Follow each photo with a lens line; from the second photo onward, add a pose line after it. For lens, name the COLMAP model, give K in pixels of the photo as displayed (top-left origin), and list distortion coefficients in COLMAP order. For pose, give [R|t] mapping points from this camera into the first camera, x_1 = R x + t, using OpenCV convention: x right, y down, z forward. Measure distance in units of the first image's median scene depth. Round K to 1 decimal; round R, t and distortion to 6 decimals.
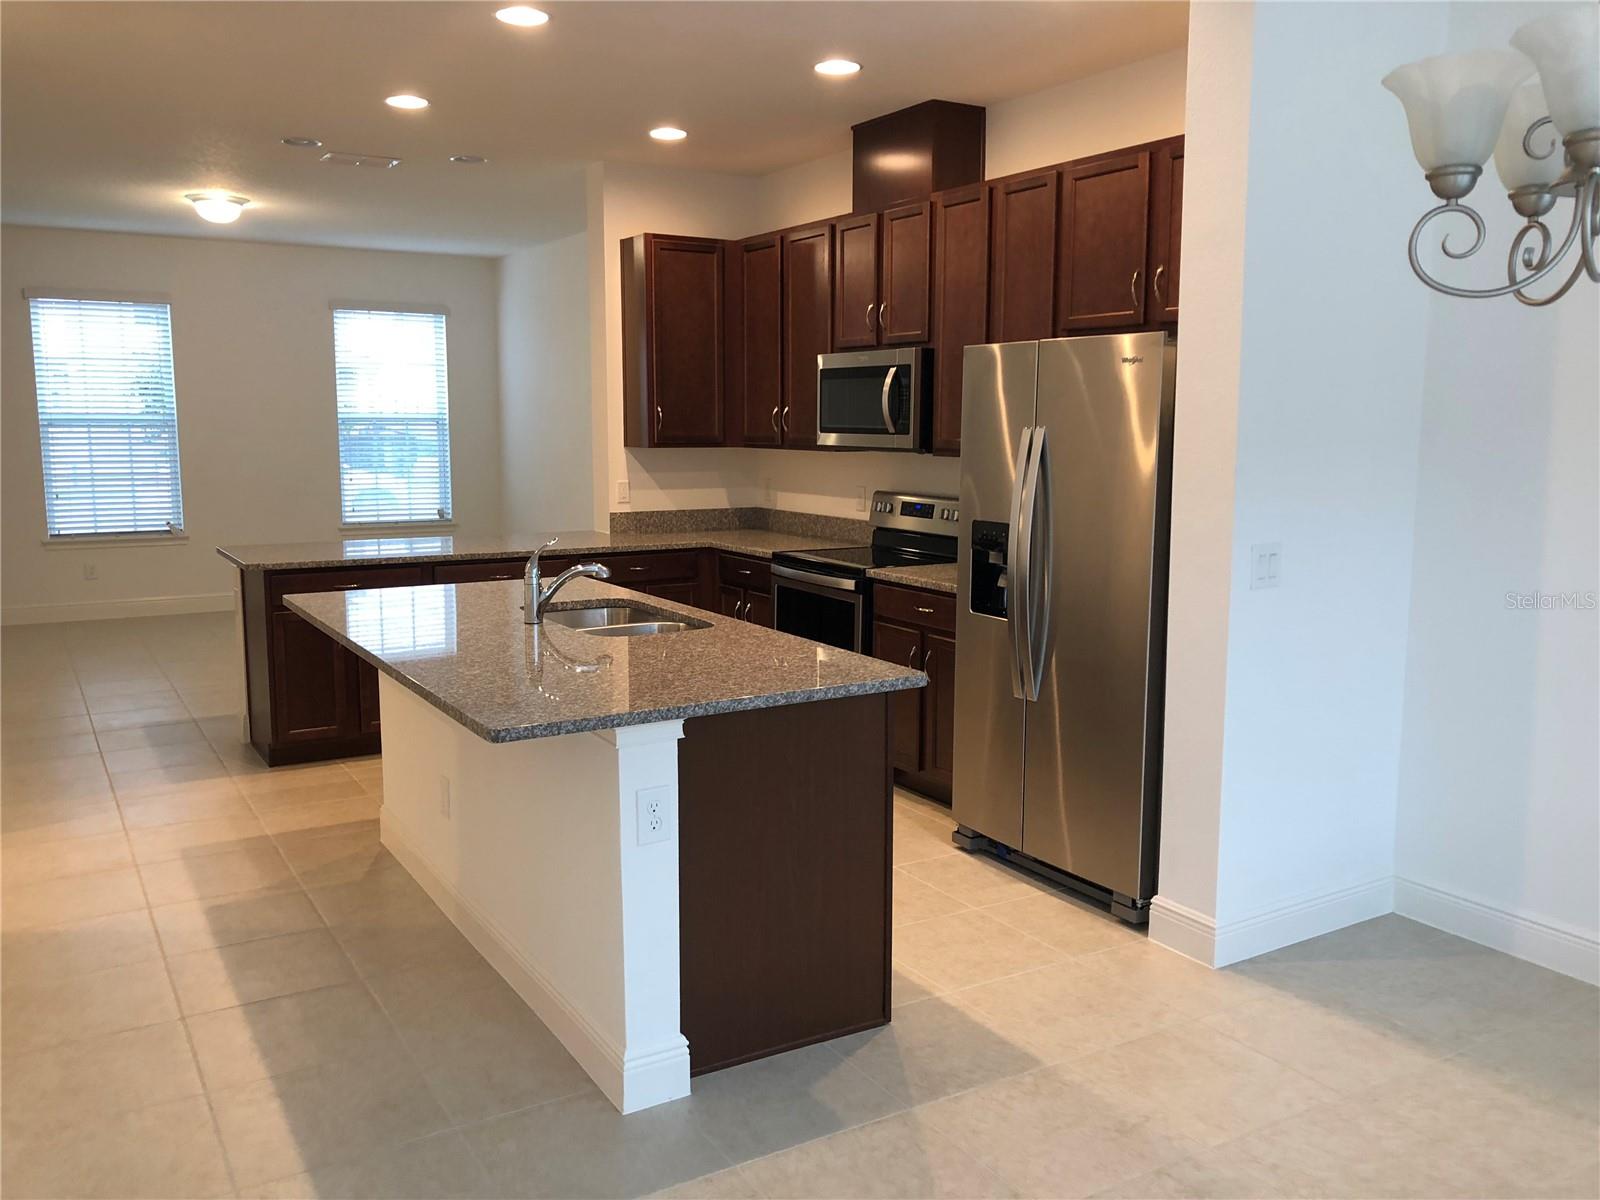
lens RADIAL K [[1309.2, 0, 825.4], [0, 1309.2, 600.2], [0, 0, 1]] dist [0.004556, 0.004285]
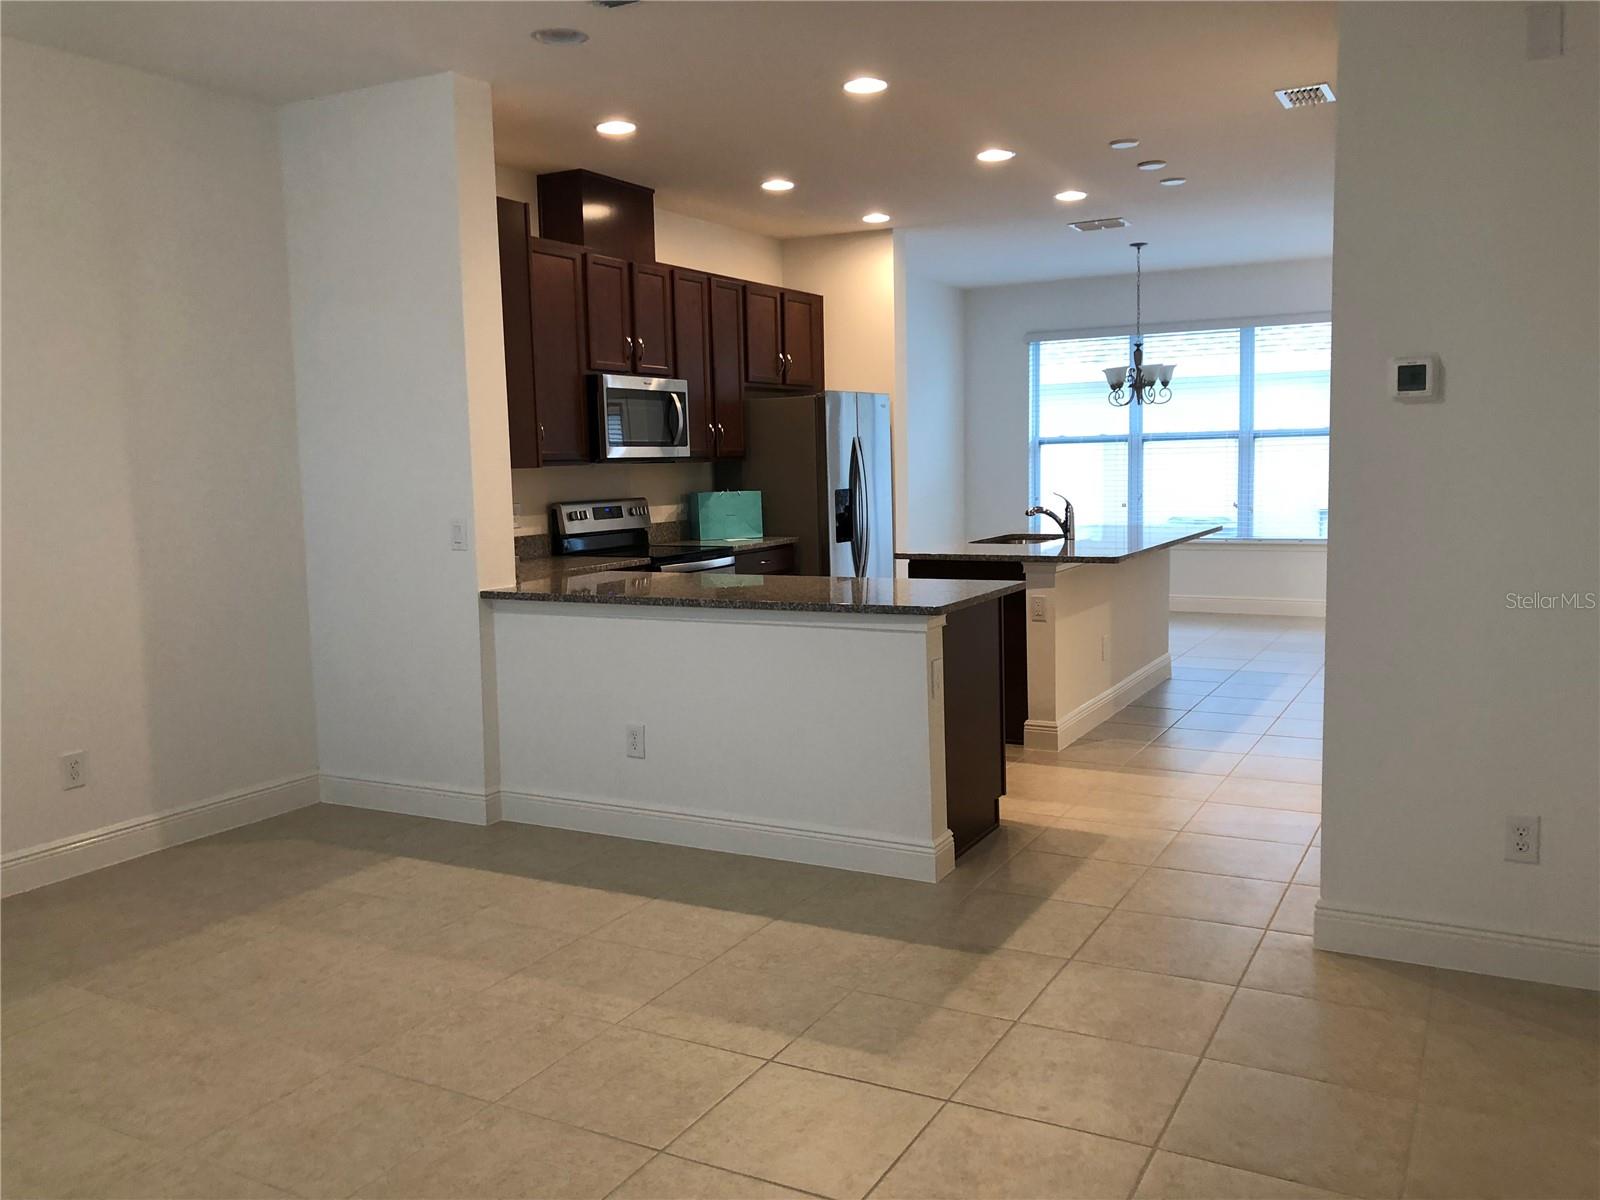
lens RADIAL K [[1309.2, 0, 825.4], [0, 1309.2, 600.2], [0, 0, 1]] dist [0.004556, 0.004285]
pose [[-0.507702, -0.088021, 0.857025, -1.128296], [0.138161, 0.973574, 0.181839, -0.194528], [-0.850382, 0.210727, -0.482124, 1.538266]]
